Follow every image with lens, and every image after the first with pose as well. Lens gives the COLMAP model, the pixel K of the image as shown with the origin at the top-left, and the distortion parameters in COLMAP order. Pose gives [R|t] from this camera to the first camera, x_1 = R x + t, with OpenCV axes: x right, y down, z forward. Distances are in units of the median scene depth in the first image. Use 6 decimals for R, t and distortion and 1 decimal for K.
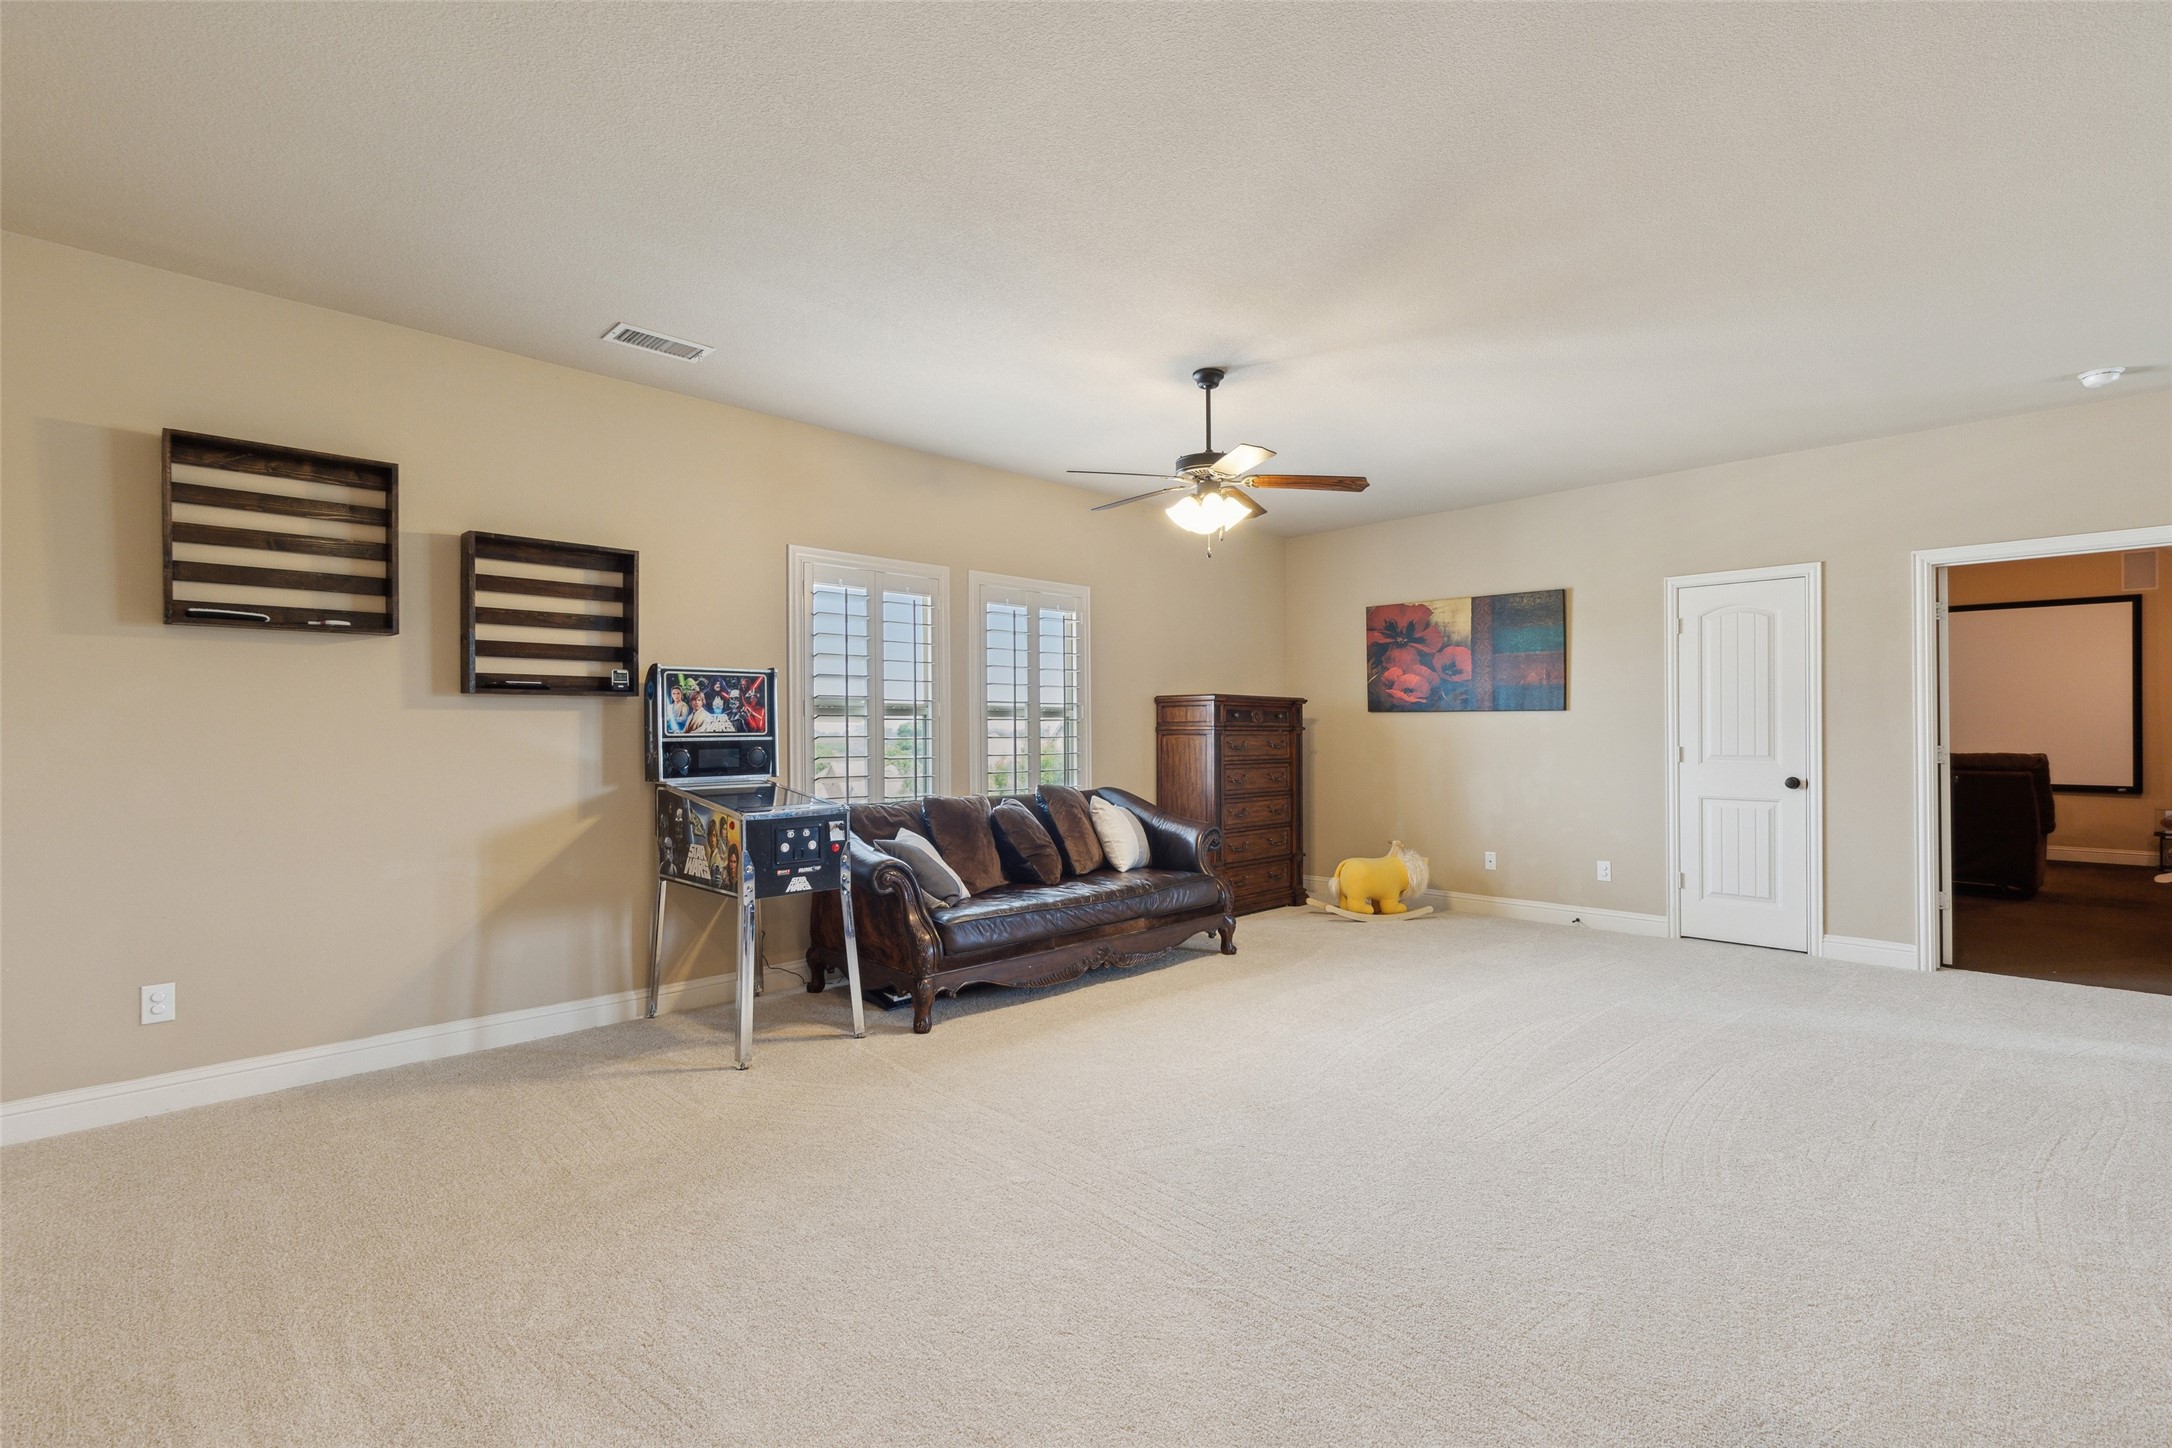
lens RADIAL K [[986.2, 0, 1106.2], [0, 986.2, 733.8], [0, 0, 1]] dist [0.005711, -0.001292]
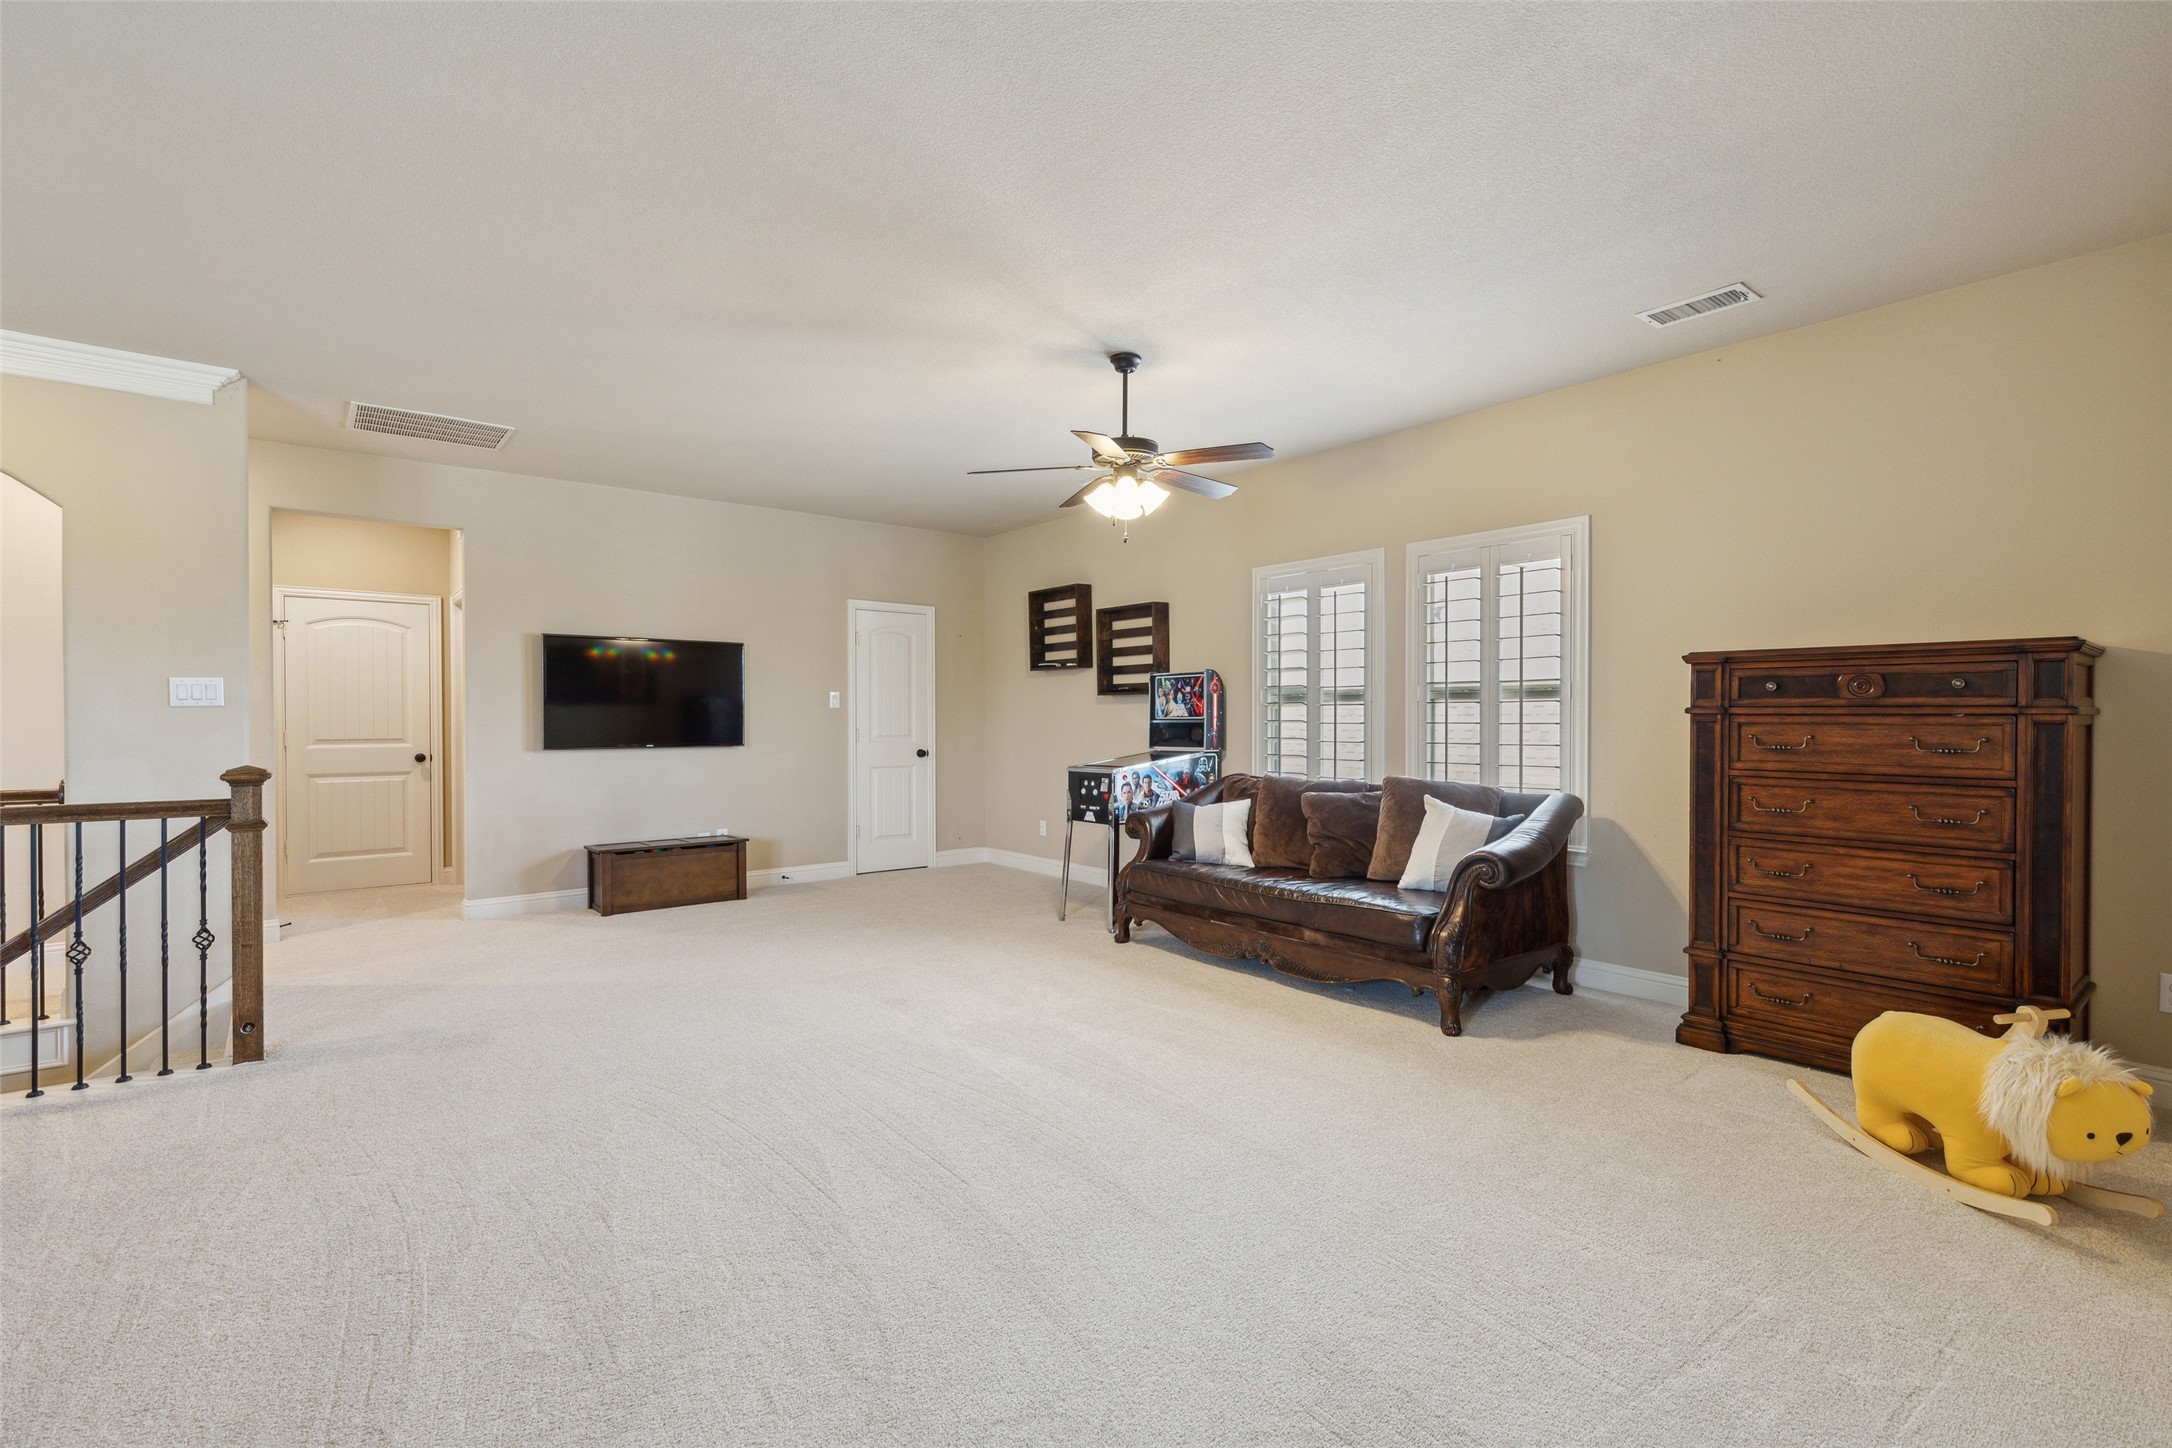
lens RADIAL K [[986.2, 0, 1107.5], [0, 986.2, 719.1], [0, 0, 1]] dist [0.005711, -0.001292]
pose [[-0.093820, 0.003538, -0.995583, 0.858310], [-0.001965, 0.999991, 0.003738, -0.002651], [0.995587, 0.002307, -0.093812, 0.838724]]
